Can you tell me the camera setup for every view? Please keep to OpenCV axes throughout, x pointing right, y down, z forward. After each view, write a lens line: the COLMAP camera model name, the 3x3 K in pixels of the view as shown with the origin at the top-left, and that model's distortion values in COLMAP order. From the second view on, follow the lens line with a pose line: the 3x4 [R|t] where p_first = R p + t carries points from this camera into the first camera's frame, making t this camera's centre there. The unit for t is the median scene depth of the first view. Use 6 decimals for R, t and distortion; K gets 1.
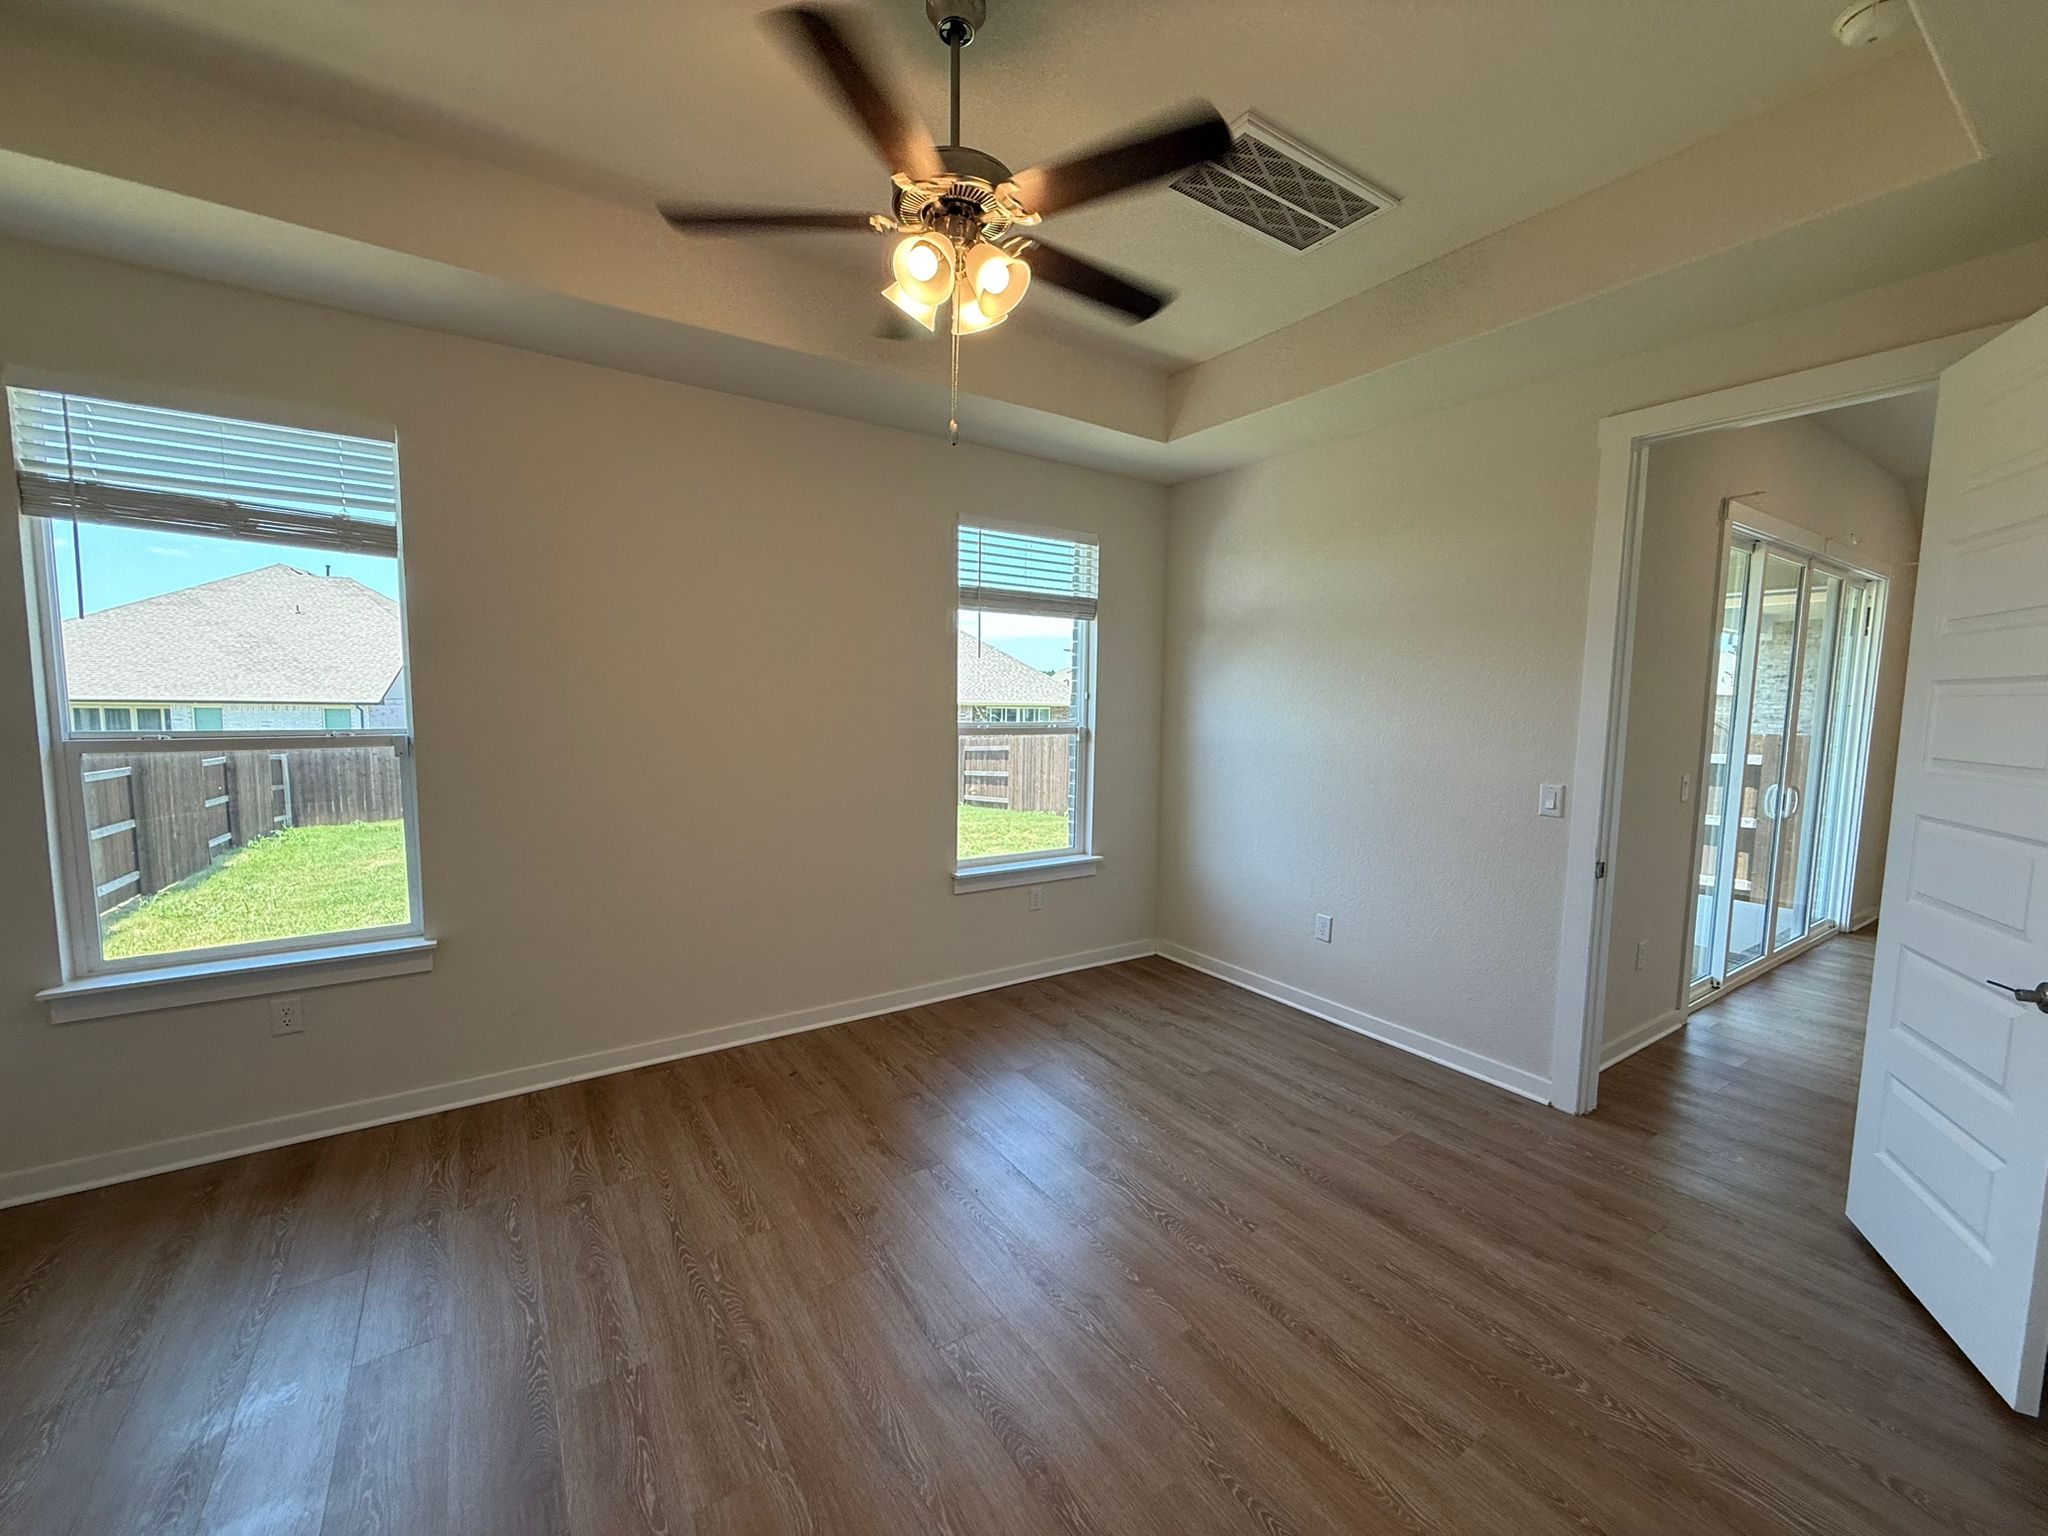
lens RADIAL K [[825.3, 0, 1024.0], [0, 825.3, 768.0], [0, 0, 1]] dist [0.009782, -0.000326]
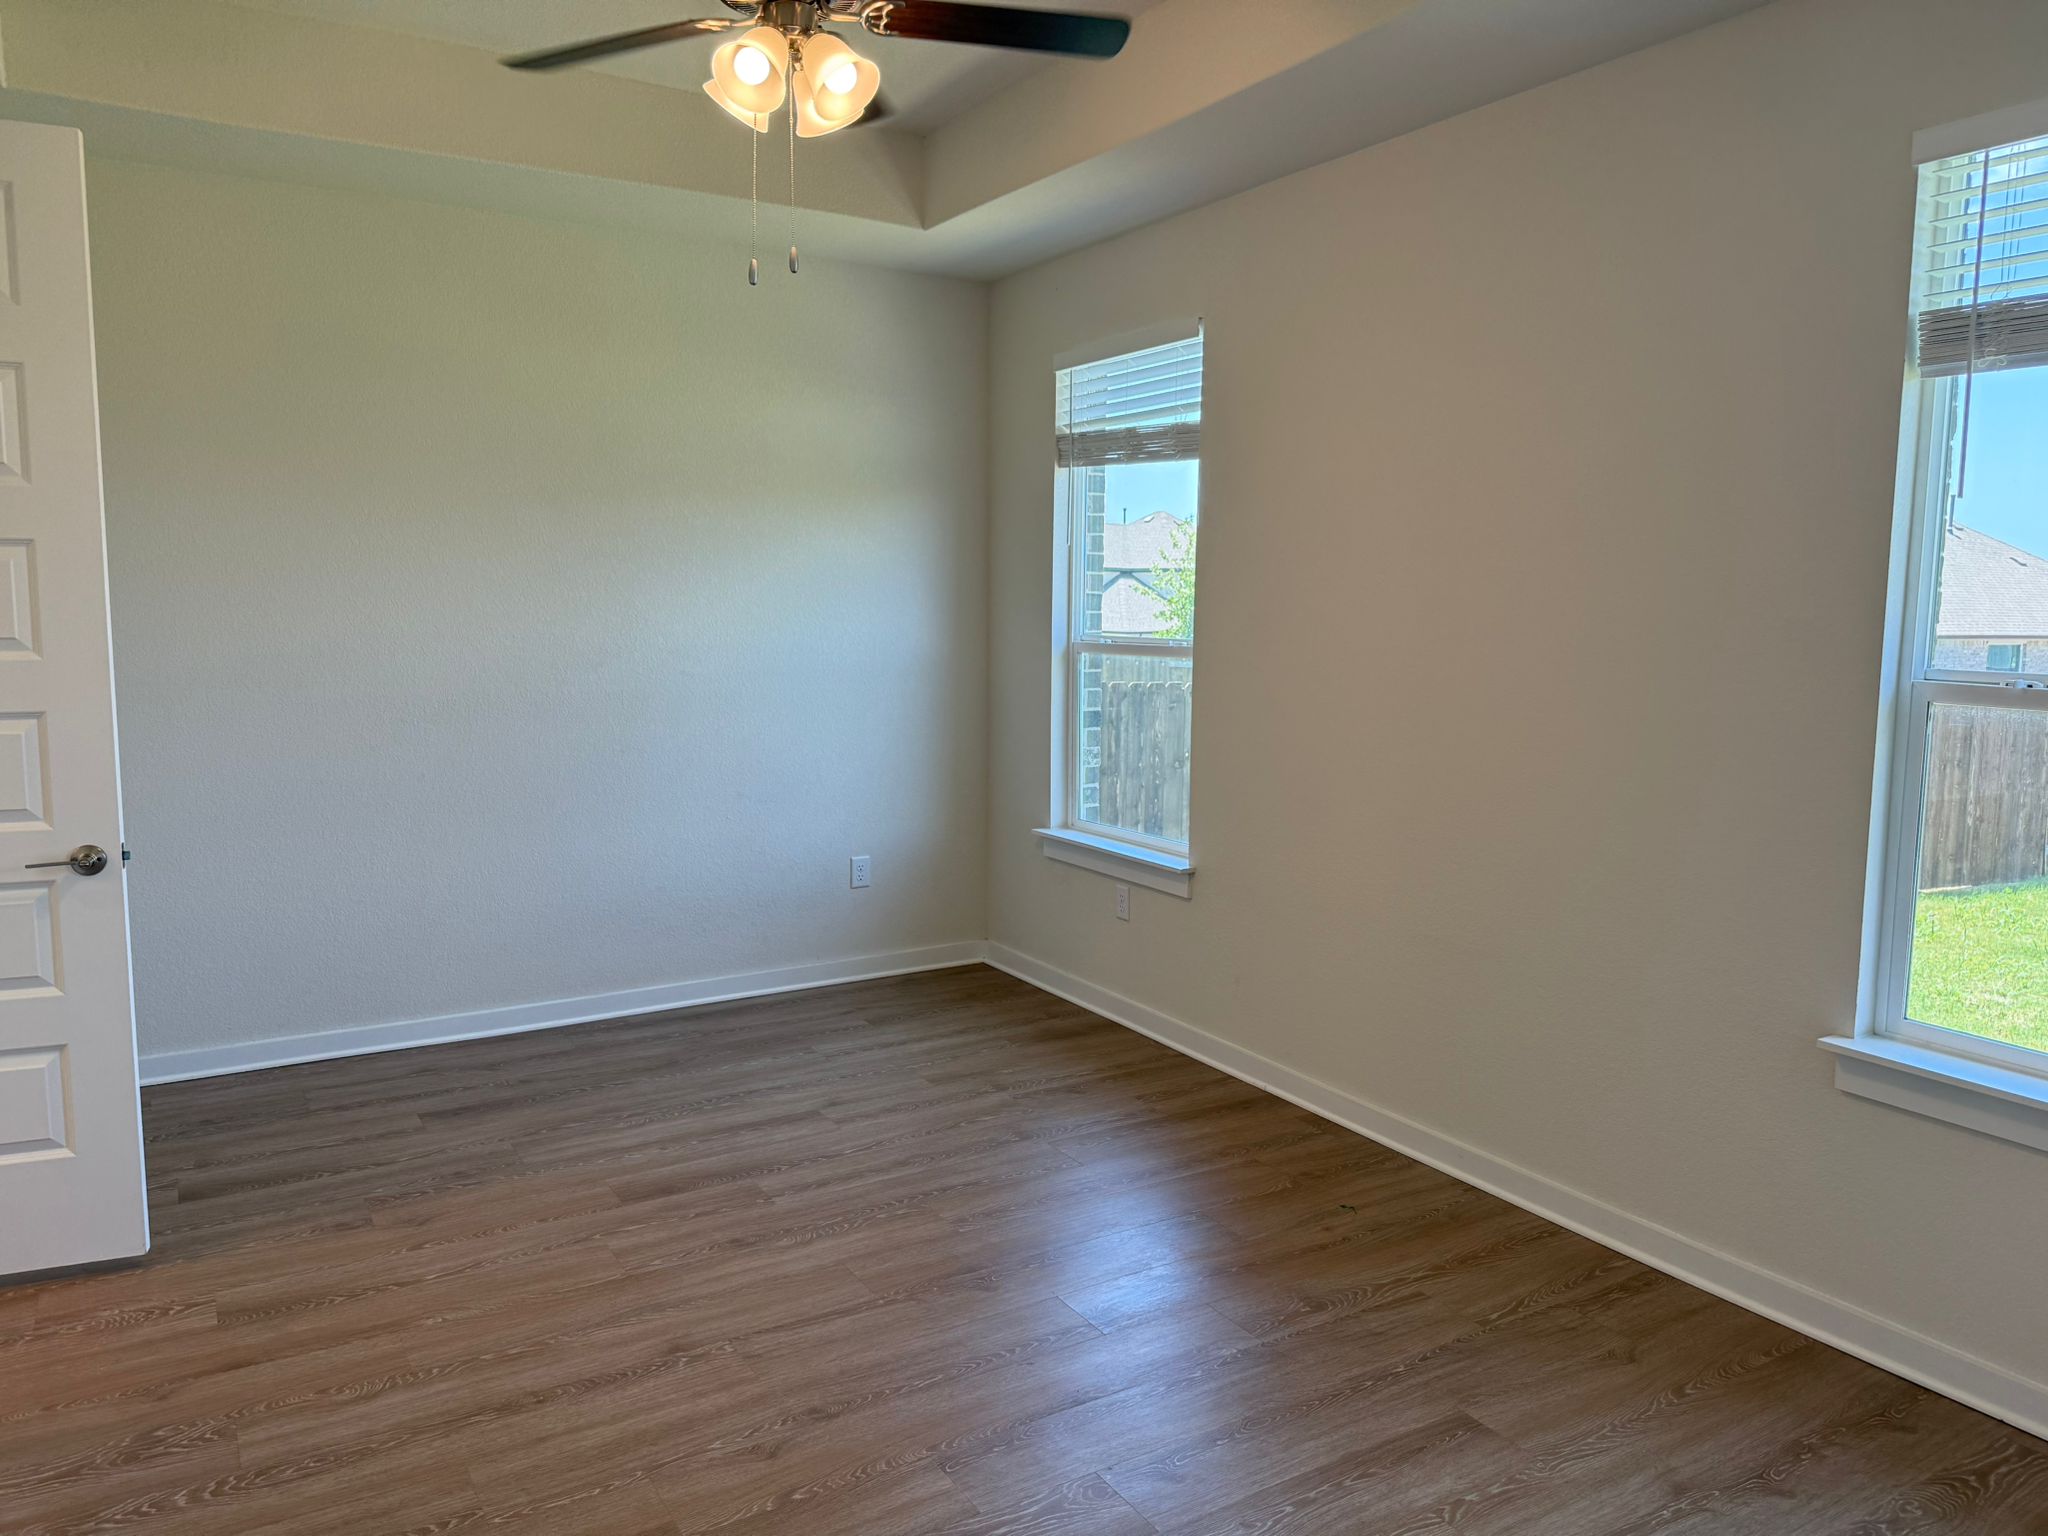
lens RADIAL K [[1442.0, 0, 1034.7], [0, 1442.0, 761.3], [0, 0, 1]] dist [0.128993, -0.196513]
pose [[-0.041960, 0.099421, -0.994160, 1.013572], [-0.098306, 0.989798, 0.103134, -0.068499], [0.994271, 0.102059, -0.031759, 0.978236]]
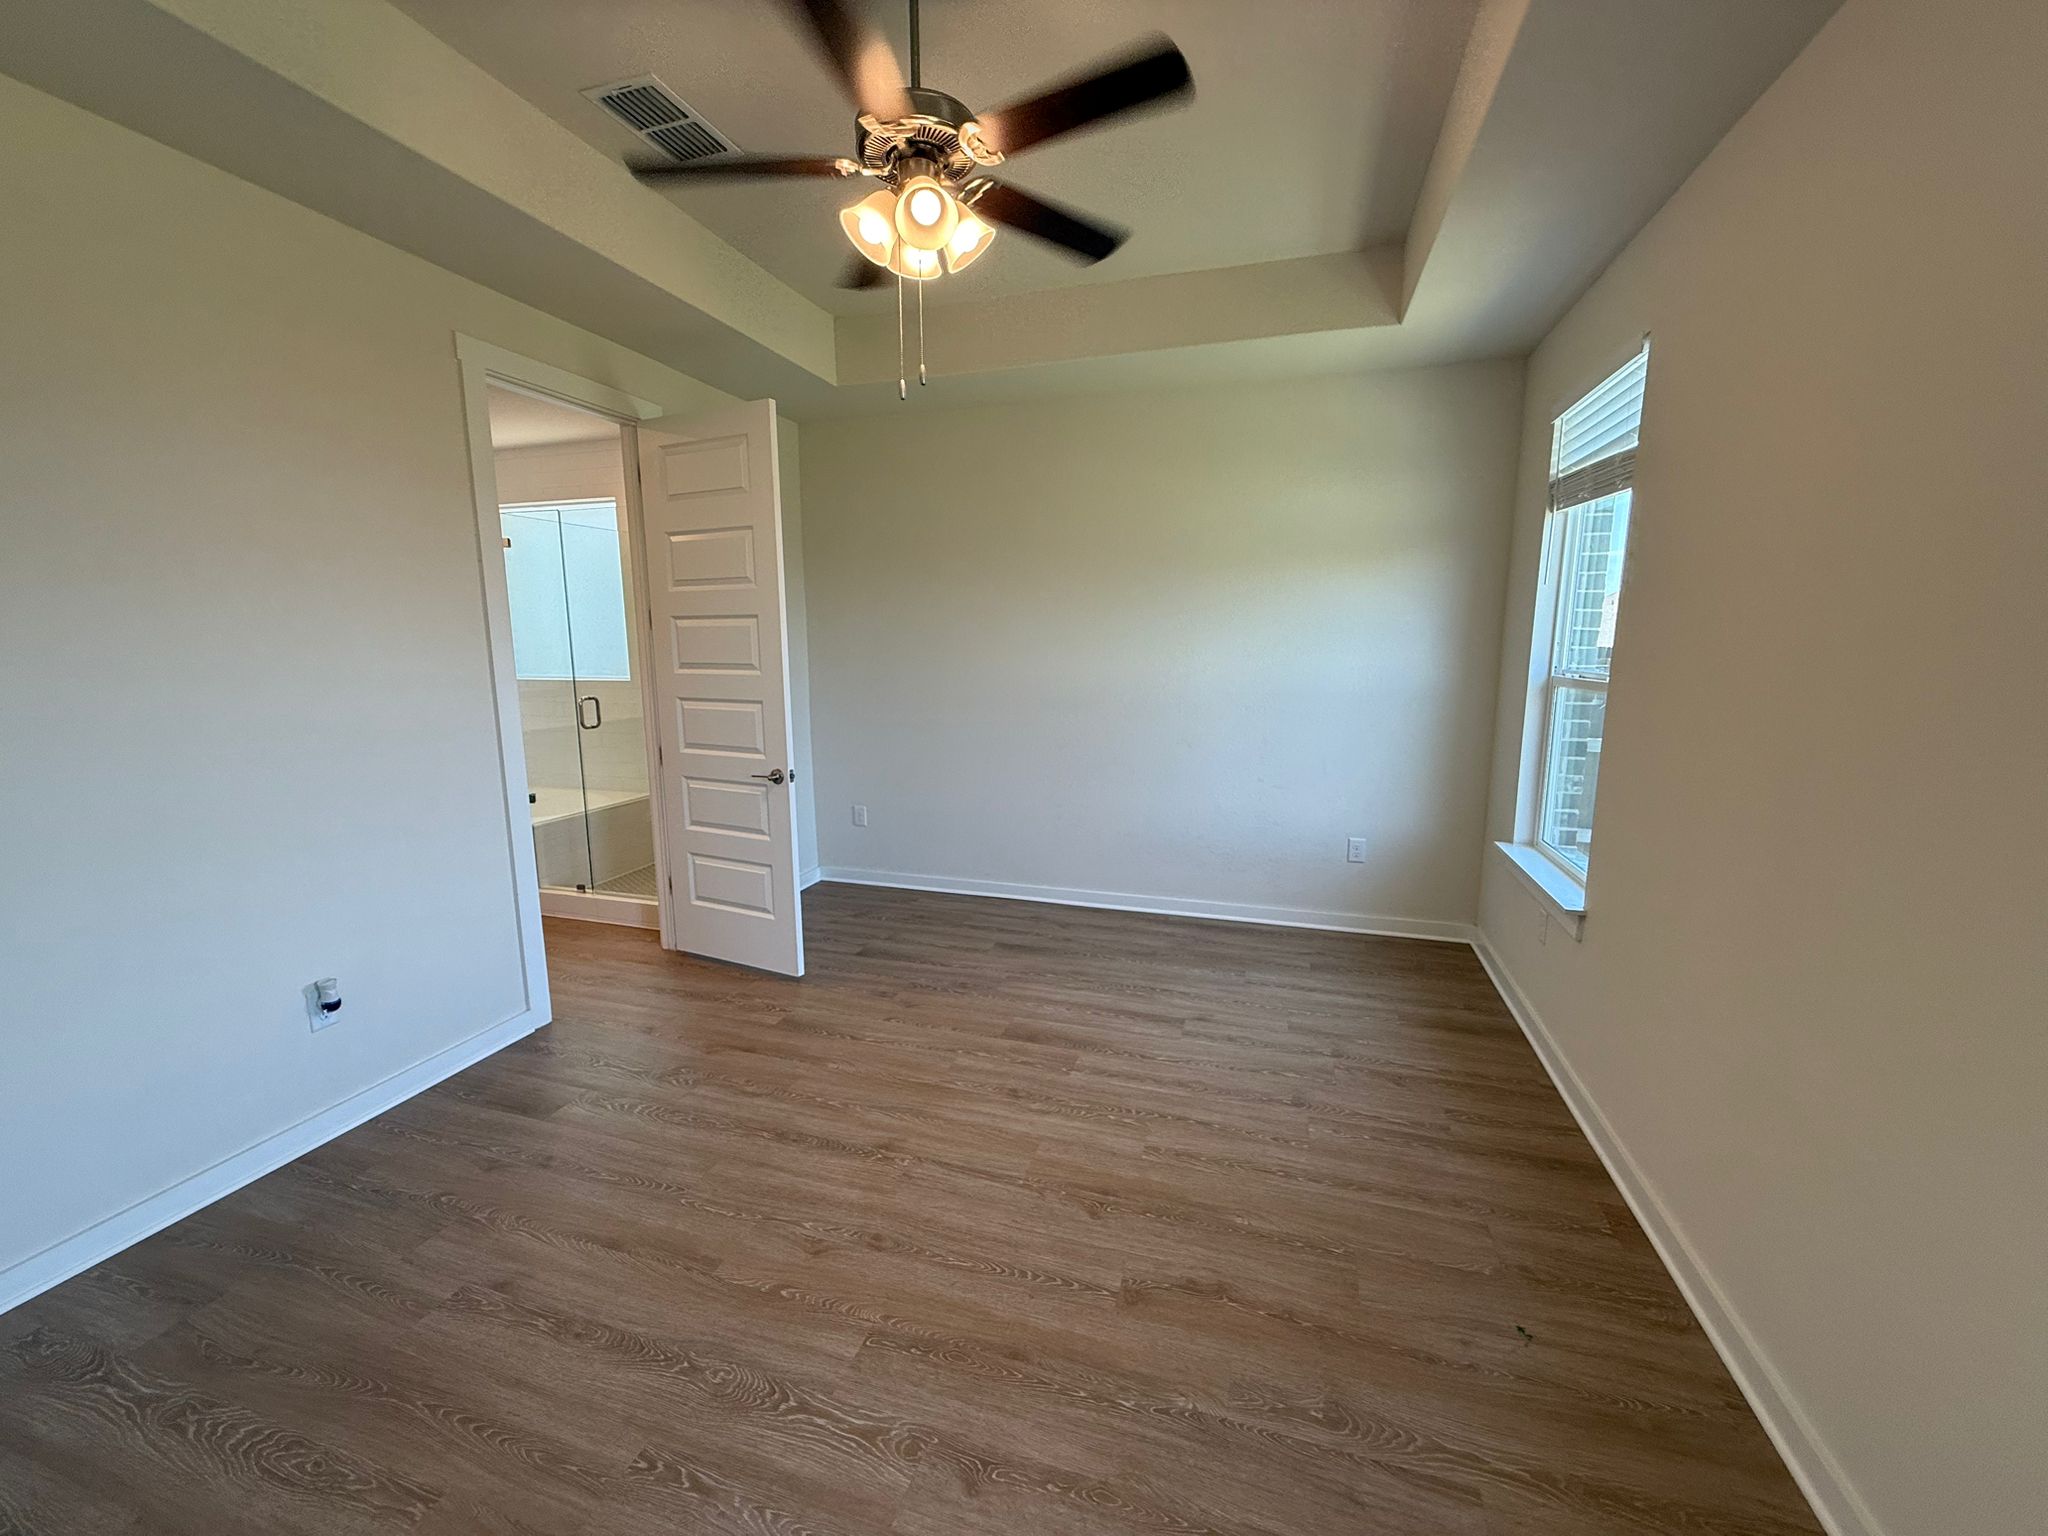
lens RADIAL K [[825.3, 0, 1024.0], [0, 825.3, 768.0], [0, 0, 1]] dist [0.009782, -0.000326]
pose [[-0.781558, 0.088029, -0.617590, 0.366832], [-0.063655, 0.973573, 0.219324, -0.121182], [0.620576, 0.210727, -0.755301, 1.444333]]
